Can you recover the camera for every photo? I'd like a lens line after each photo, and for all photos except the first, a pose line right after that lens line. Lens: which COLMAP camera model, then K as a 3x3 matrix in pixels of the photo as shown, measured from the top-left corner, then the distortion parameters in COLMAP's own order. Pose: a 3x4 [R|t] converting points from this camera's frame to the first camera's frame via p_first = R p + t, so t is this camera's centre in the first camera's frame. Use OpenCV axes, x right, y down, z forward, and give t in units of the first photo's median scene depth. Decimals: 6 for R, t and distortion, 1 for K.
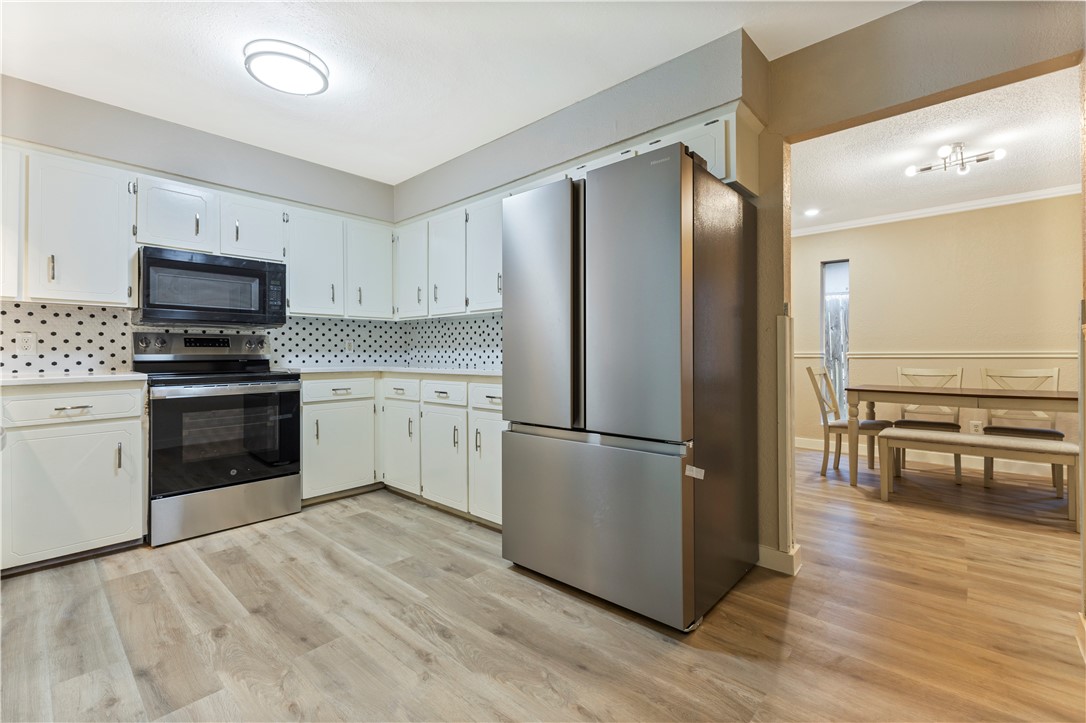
lens RADIAL K [[468.2, 0, 541.9], [0, 468.2, 354.1], [0, 0, 1]] dist [-0.000509, -0.000228]
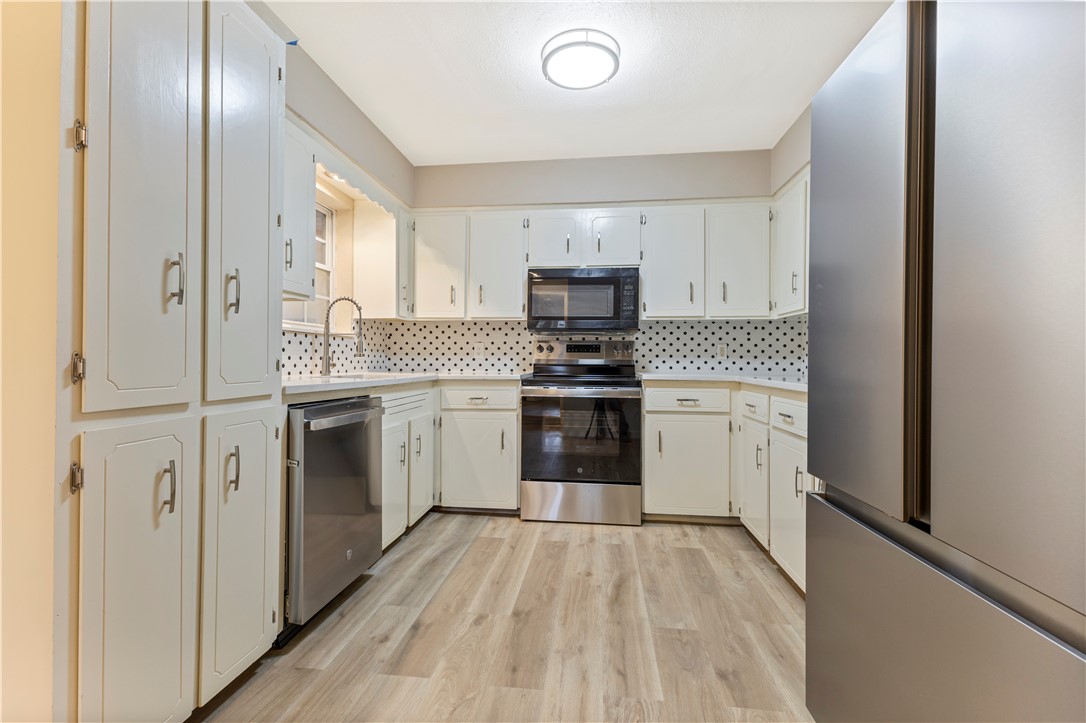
lens RADIAL K [[476.3, 0, 542.1], [0, 476.3, 359.5], [0, 0, 1]] dist [0.002601, 0.000192]
pose [[0.578188, 0.008829, -0.815856, 0.164277], [-0.010593, 0.999938, 0.003314, -0.001272], [0.815835, 0.006727, 0.578246, 0.292746]]
